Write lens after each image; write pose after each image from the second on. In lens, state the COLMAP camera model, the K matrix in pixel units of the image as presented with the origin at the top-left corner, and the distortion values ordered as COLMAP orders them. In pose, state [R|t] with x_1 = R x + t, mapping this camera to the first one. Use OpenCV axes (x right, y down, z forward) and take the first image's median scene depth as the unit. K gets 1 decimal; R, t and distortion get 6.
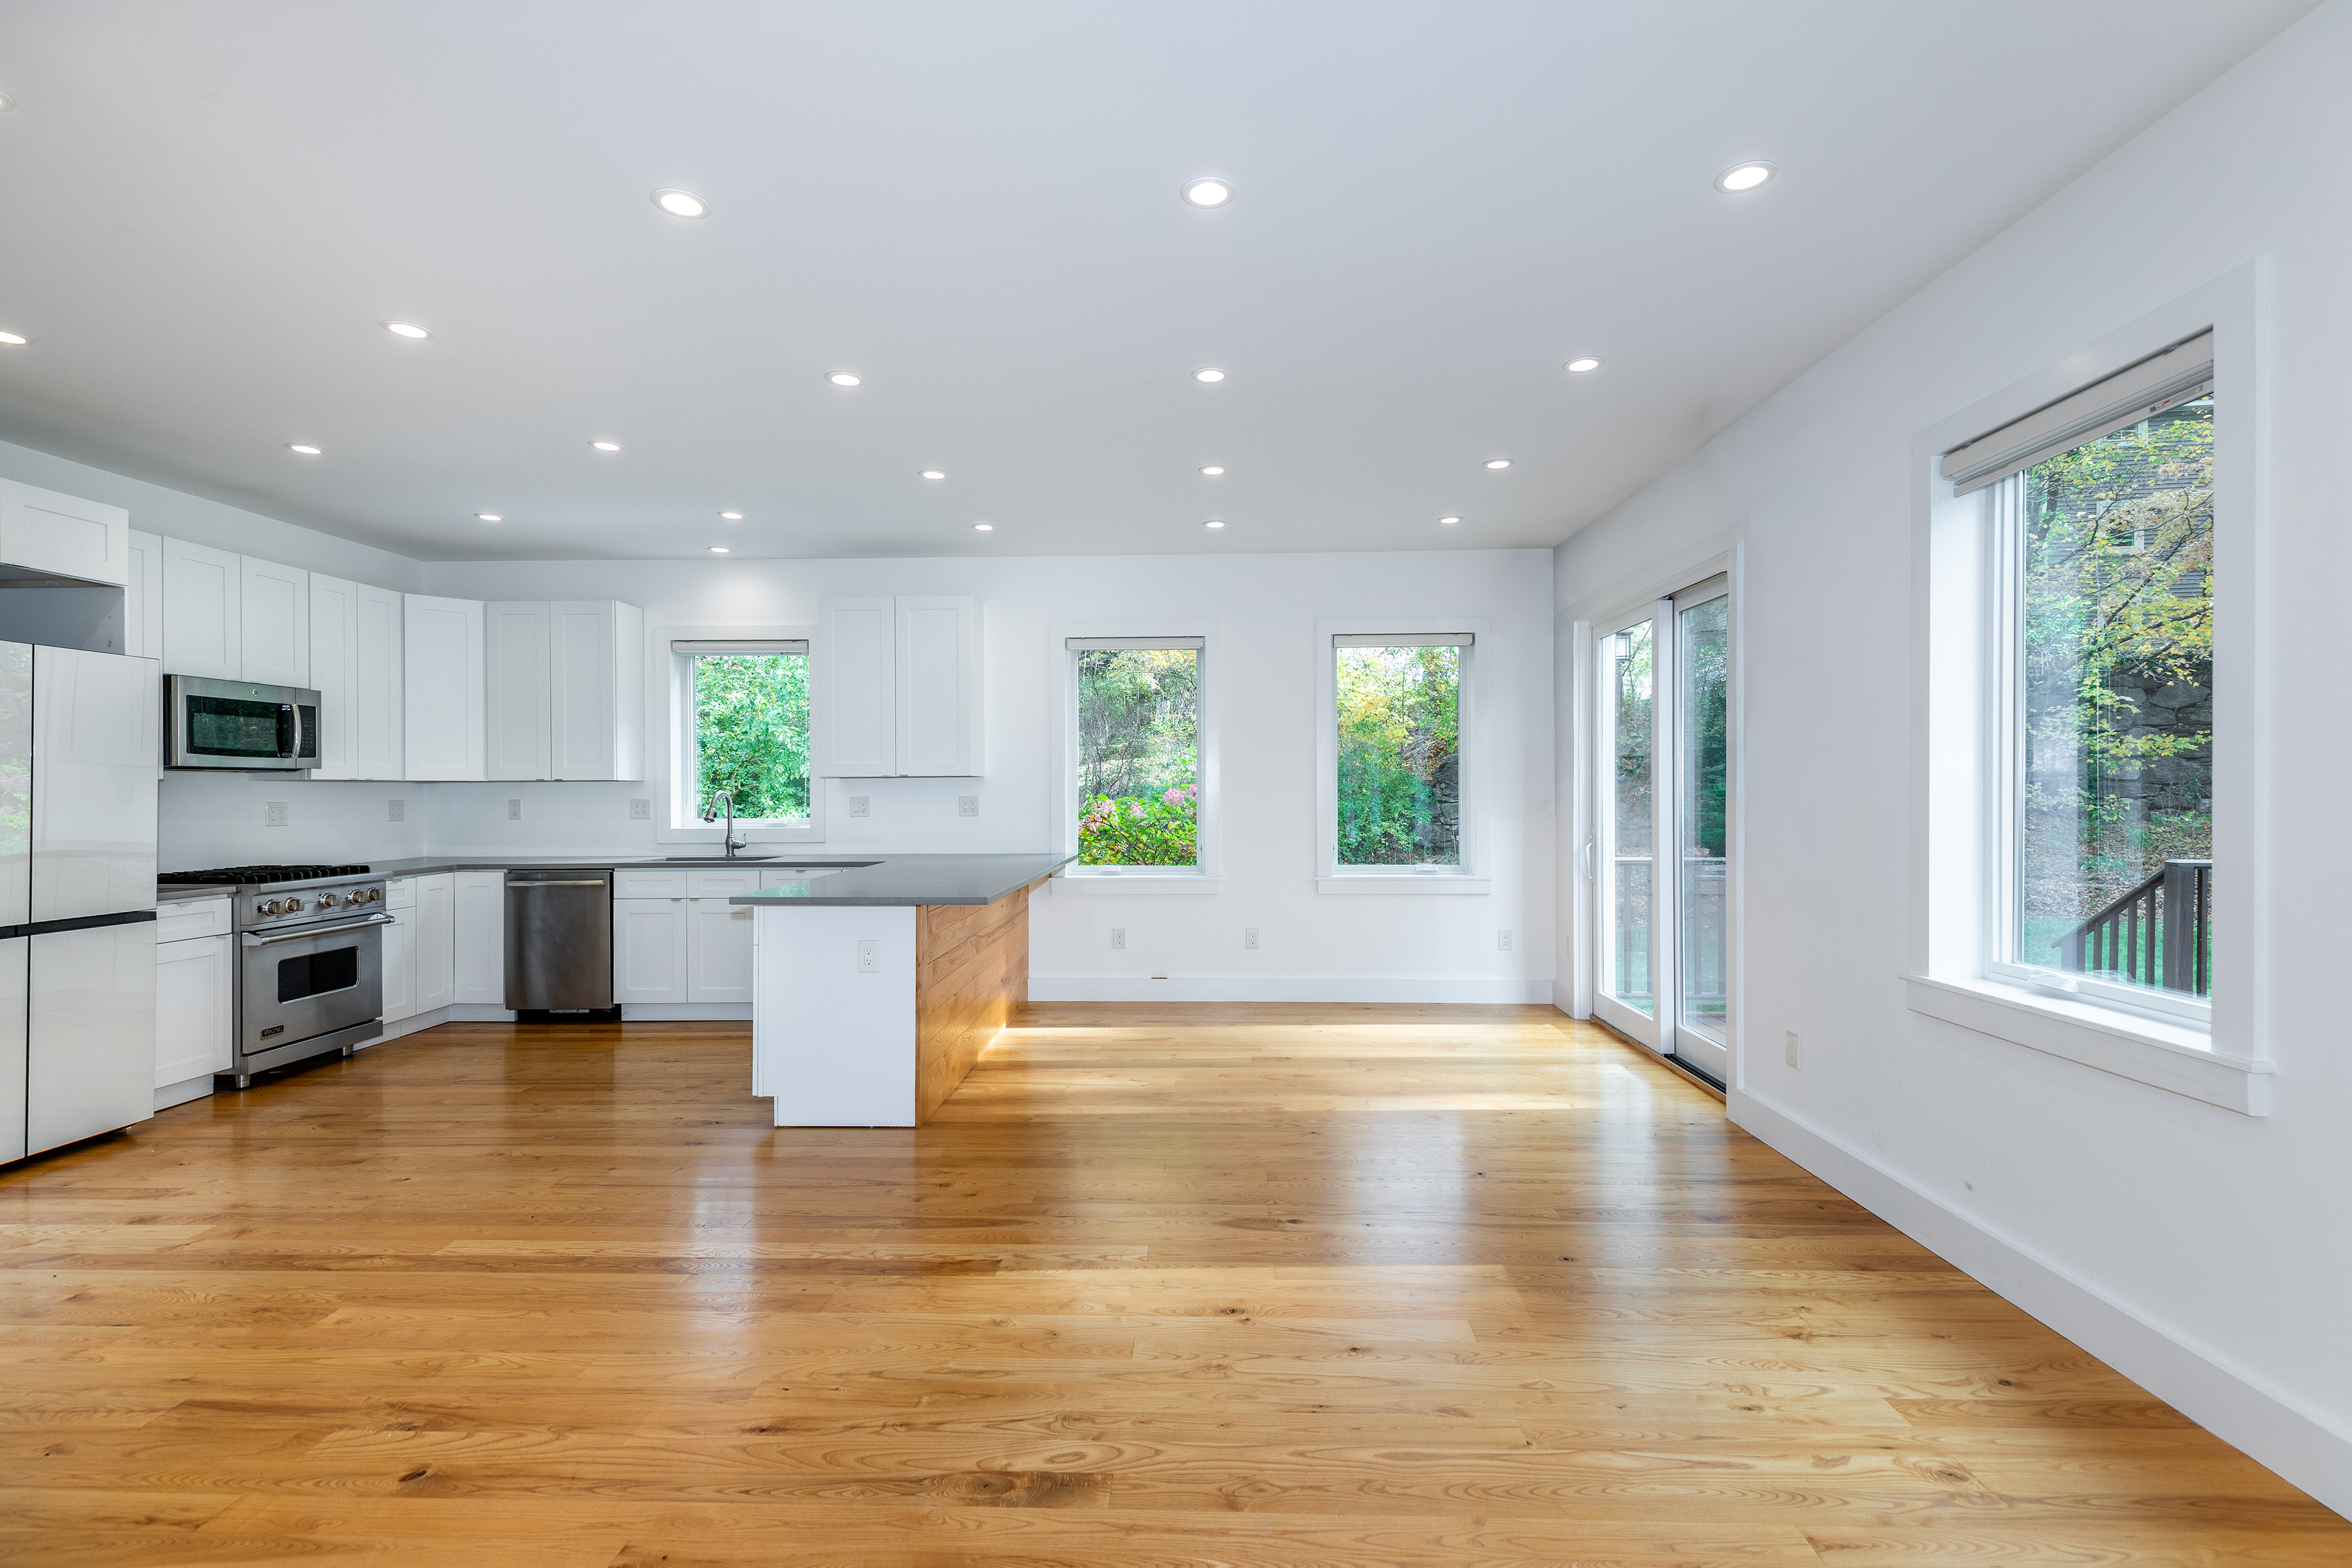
lens RADIAL K [[1051.8, 0, 1160.4], [0, 1051.8, 784.4], [0, 0, 1]] dist [0.019653, -0.002636]
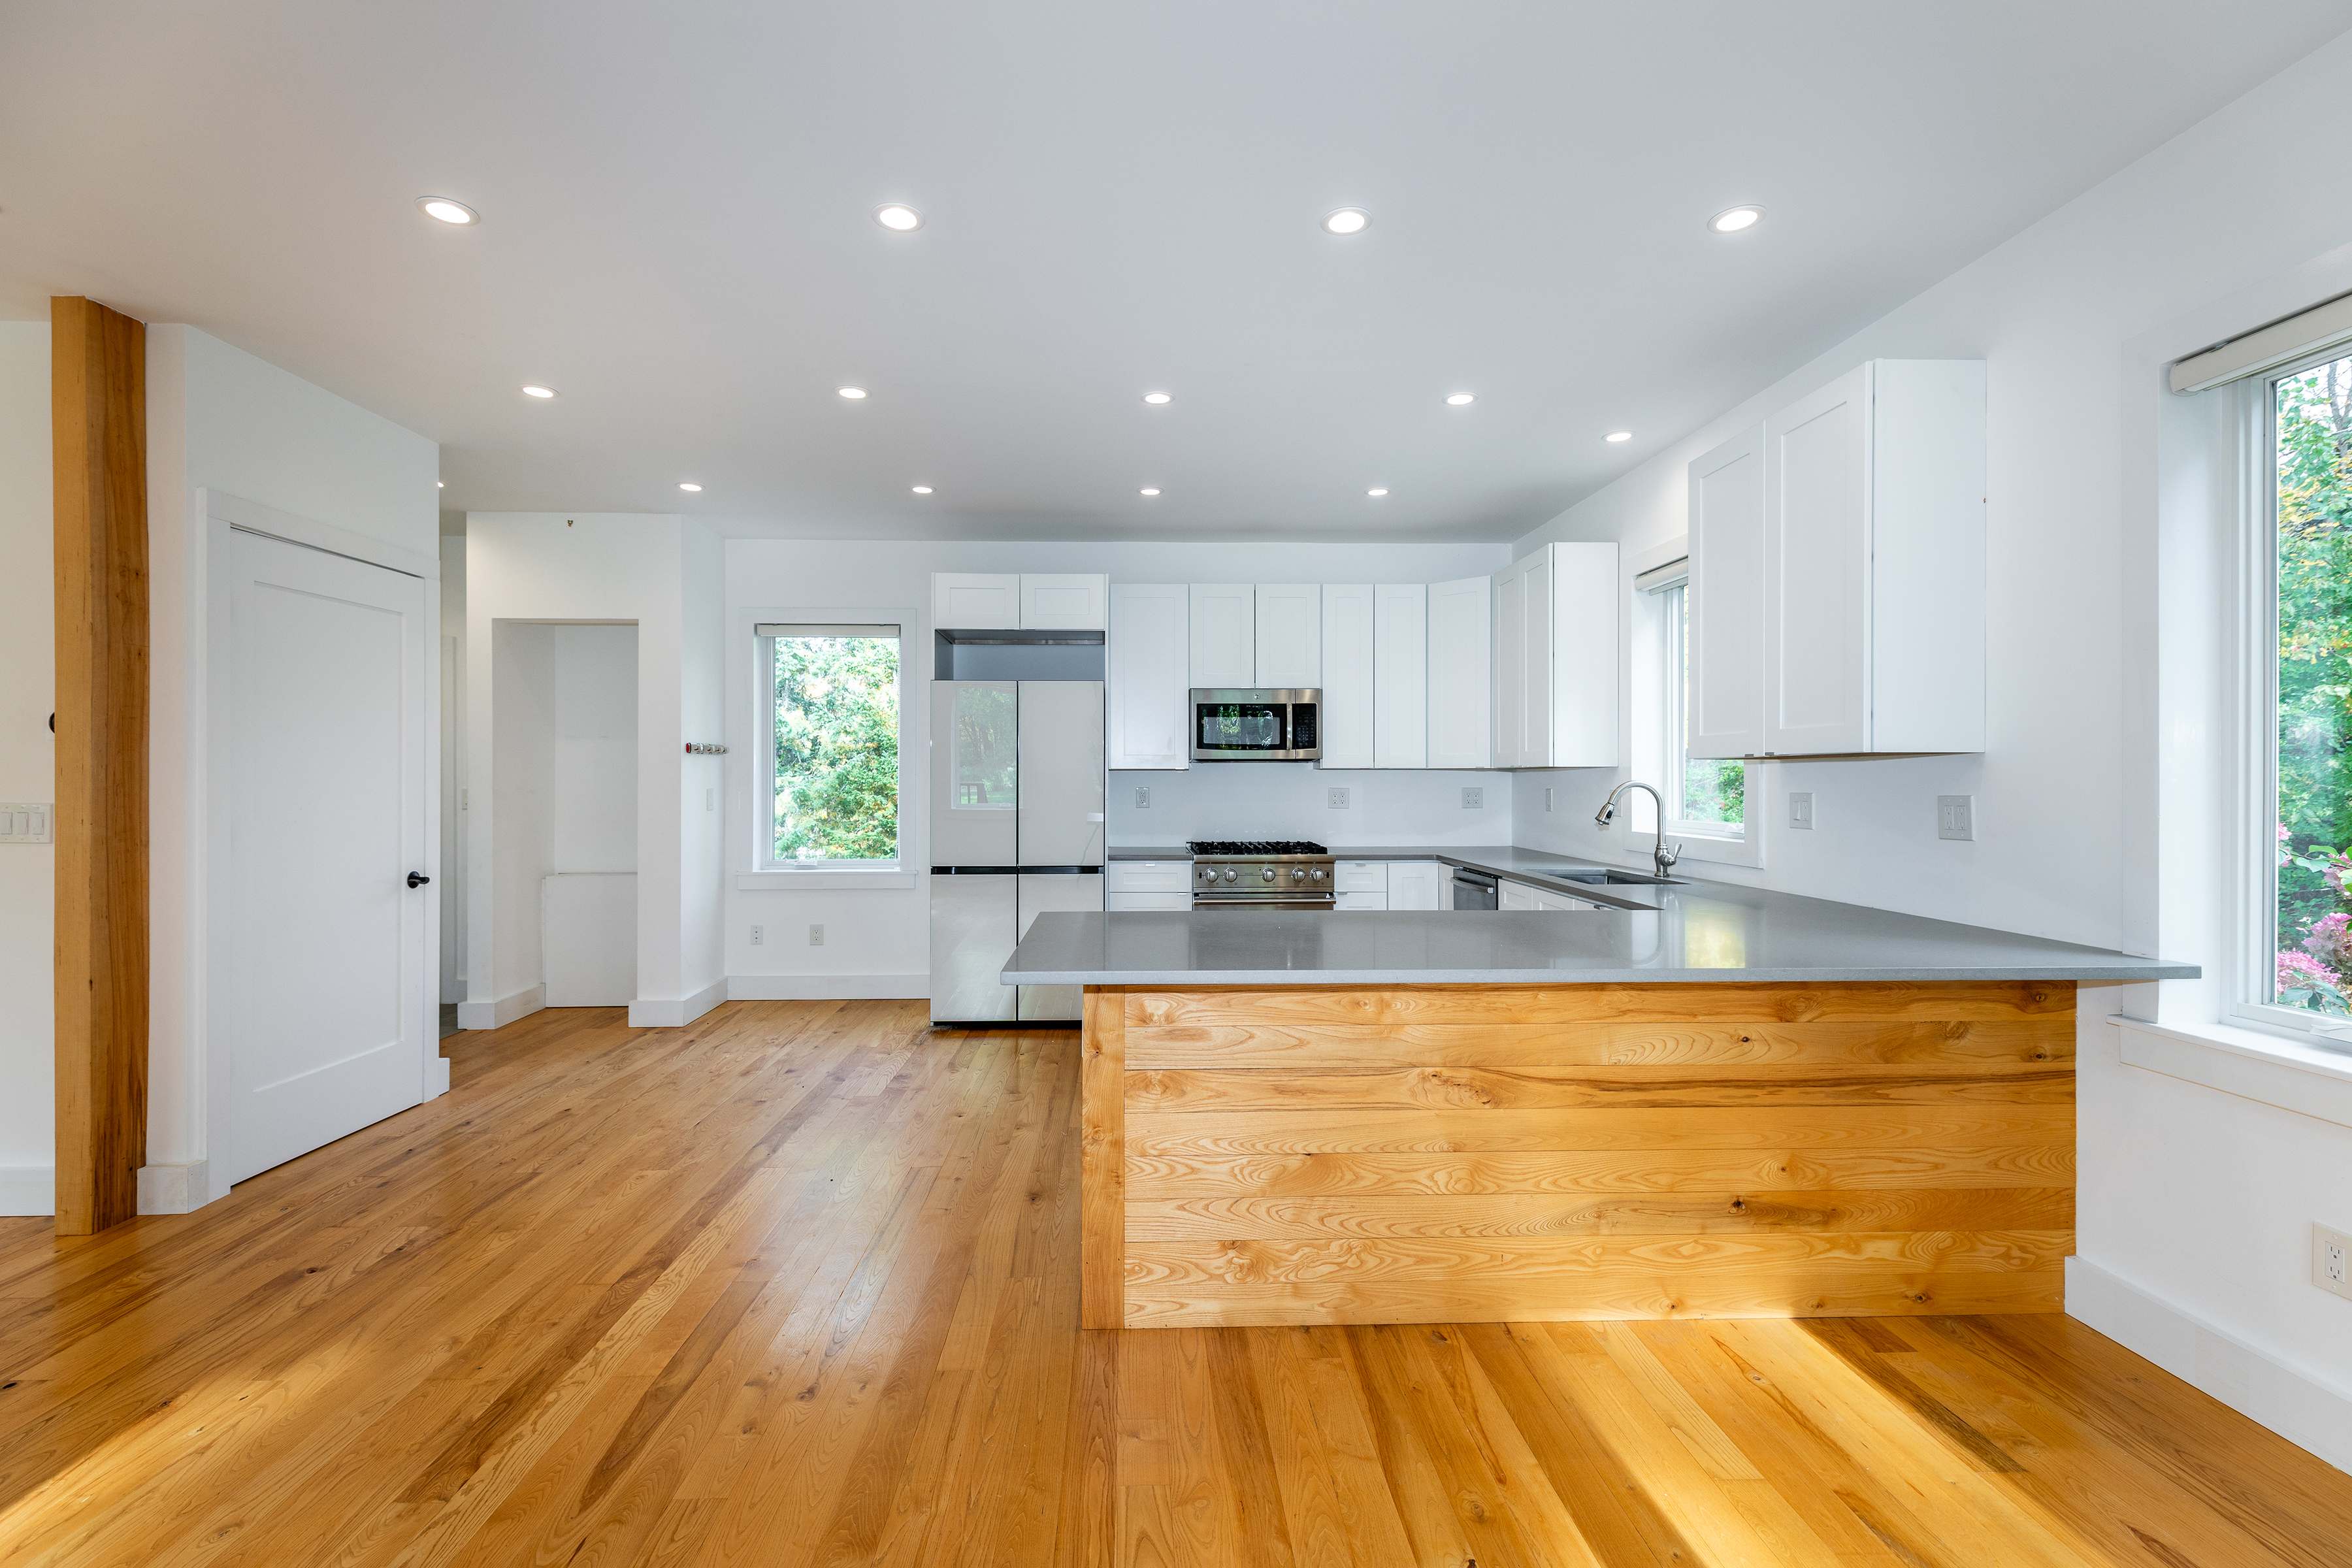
lens RADIAL K [[1051.8, 0, 1186.5], [0, 1051.8, 769.8], [0, 0, 1]] dist [0.019653, -0.002636]
pose [[0.087048, 0.000847, -0.996204, 0.298101], [0.005720, 0.999983, 0.001350, -0.004692], [0.996188, -0.005816, 0.087042, 0.747110]]
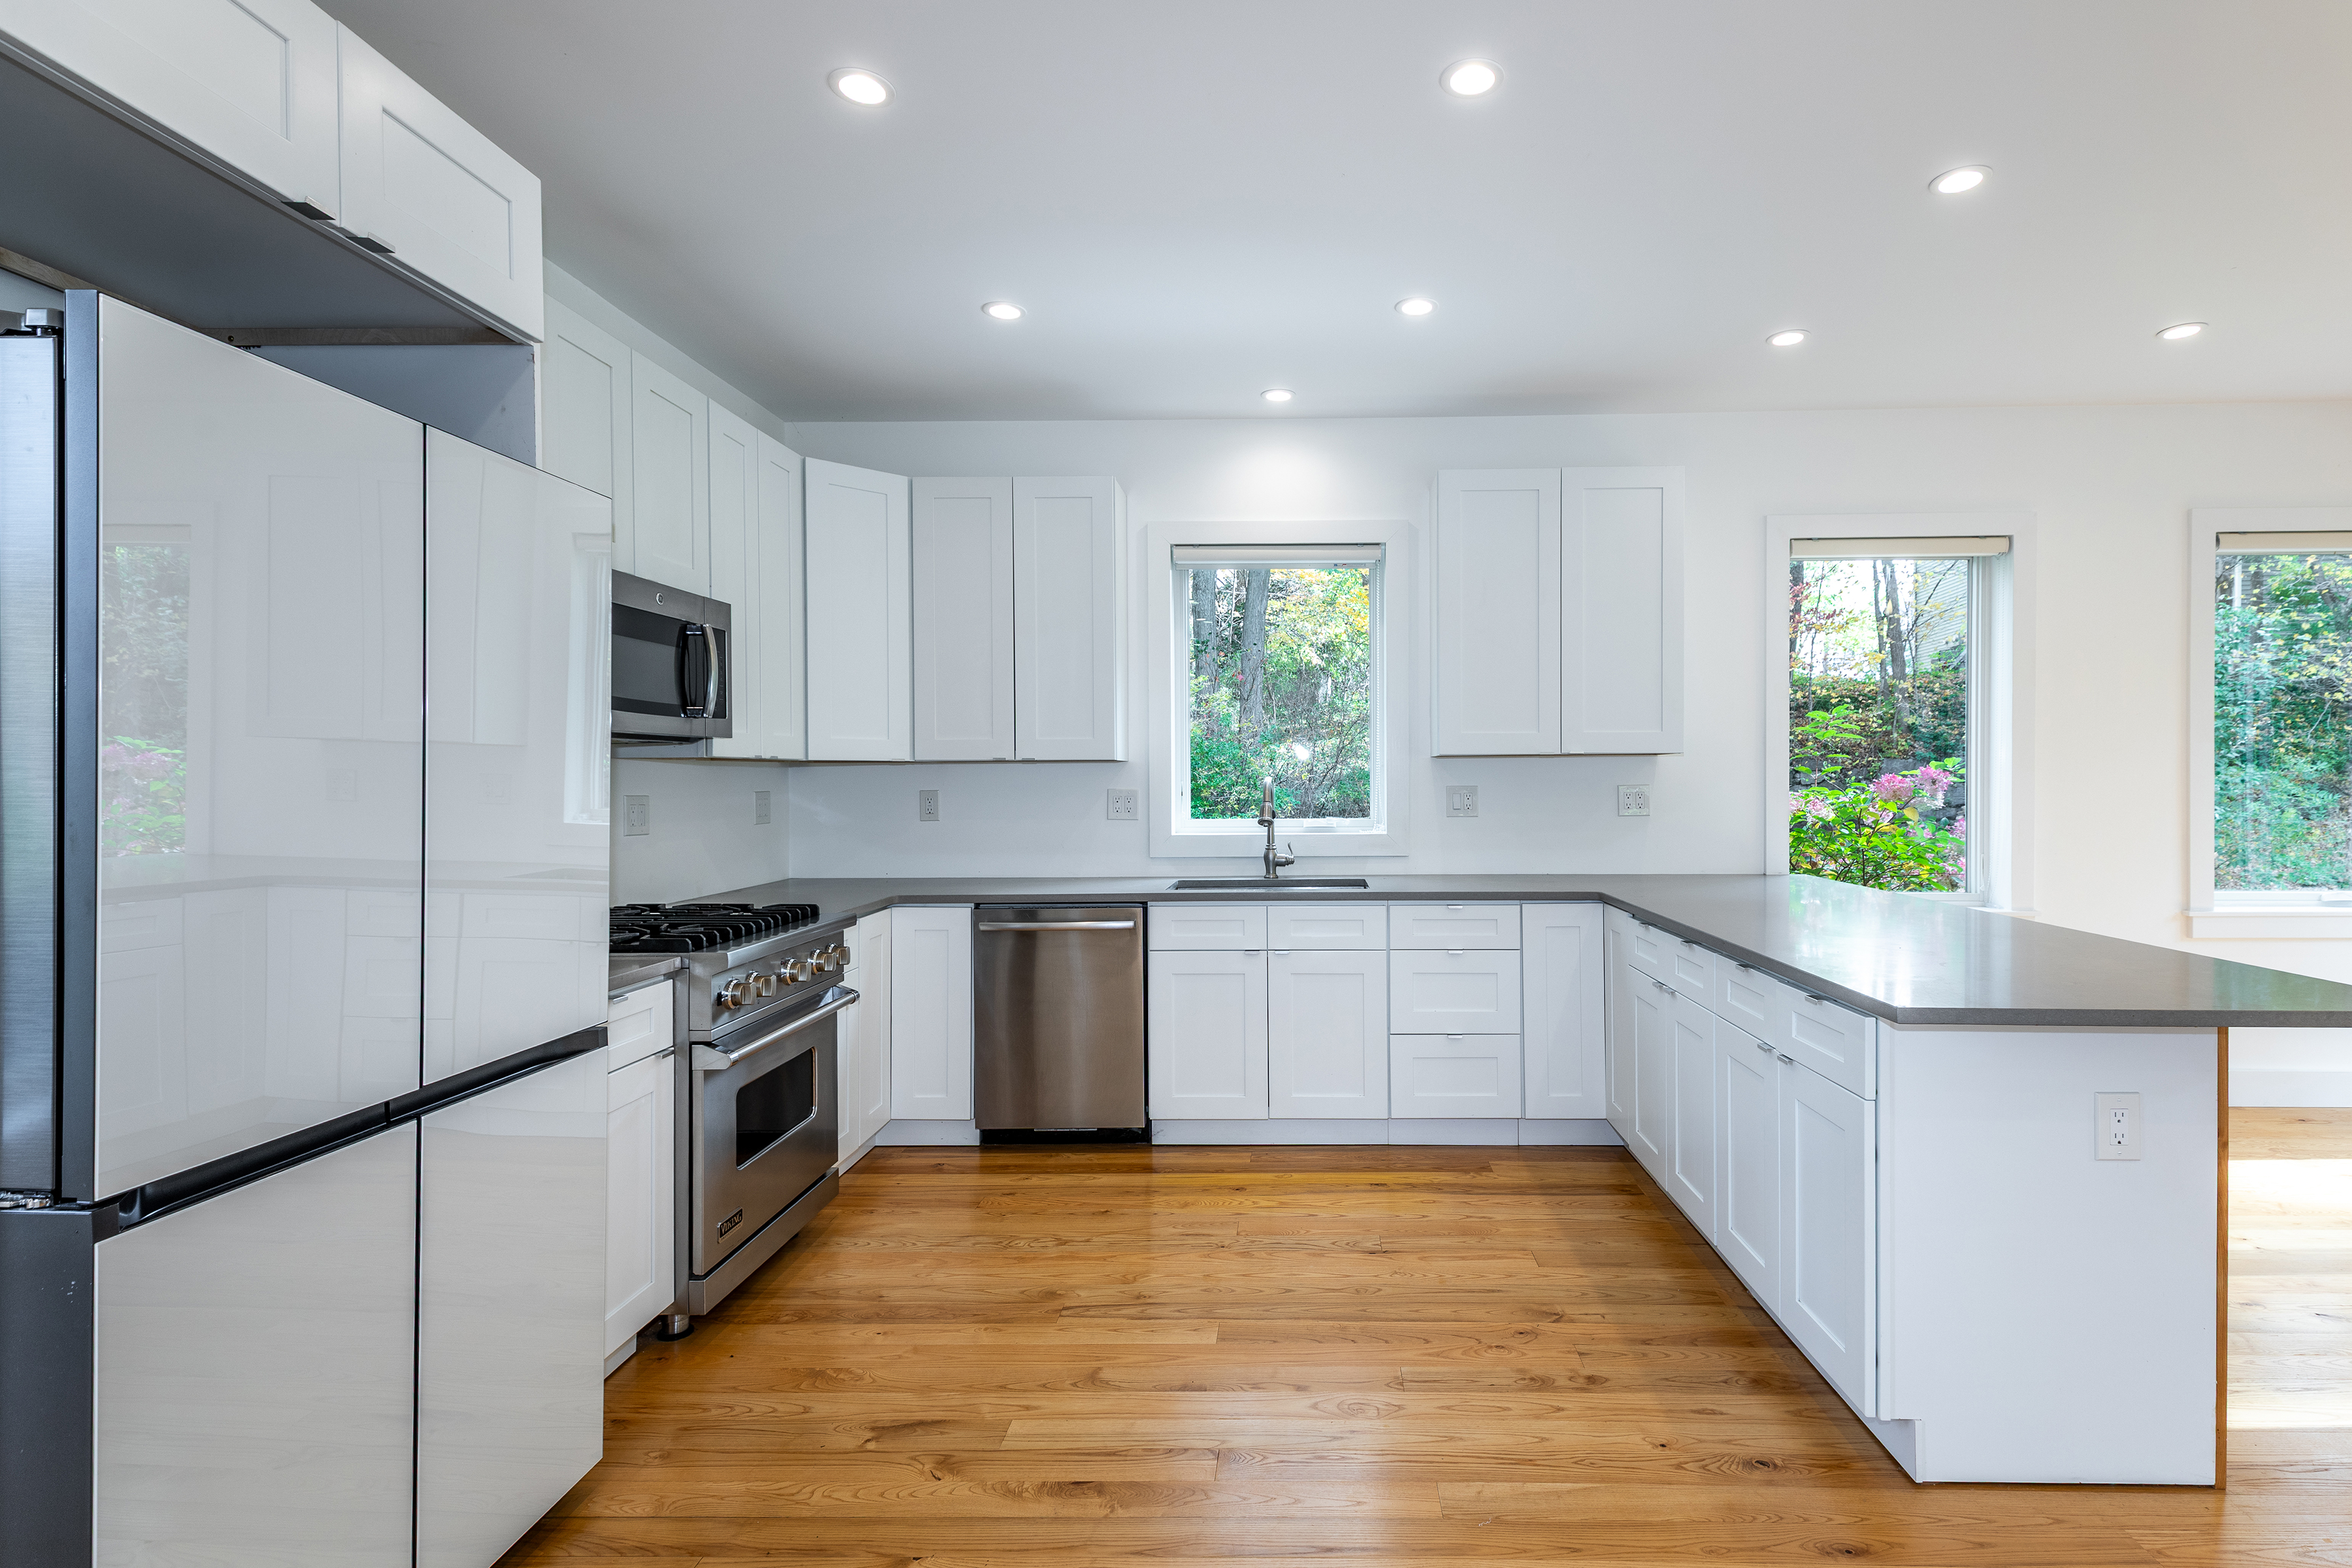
lens RADIAL K [[1051.8, 0, 1196.4], [0, 1051.8, 776.9], [0, 0, 1]] dist [0.019653, -0.002636]
pose [[0.999491, 0.003724, 0.031674, -0.553003], [-0.003943, 0.999969, 0.006861, 0.001714], [-0.031648, -0.006982, 0.999475, 0.415838]]
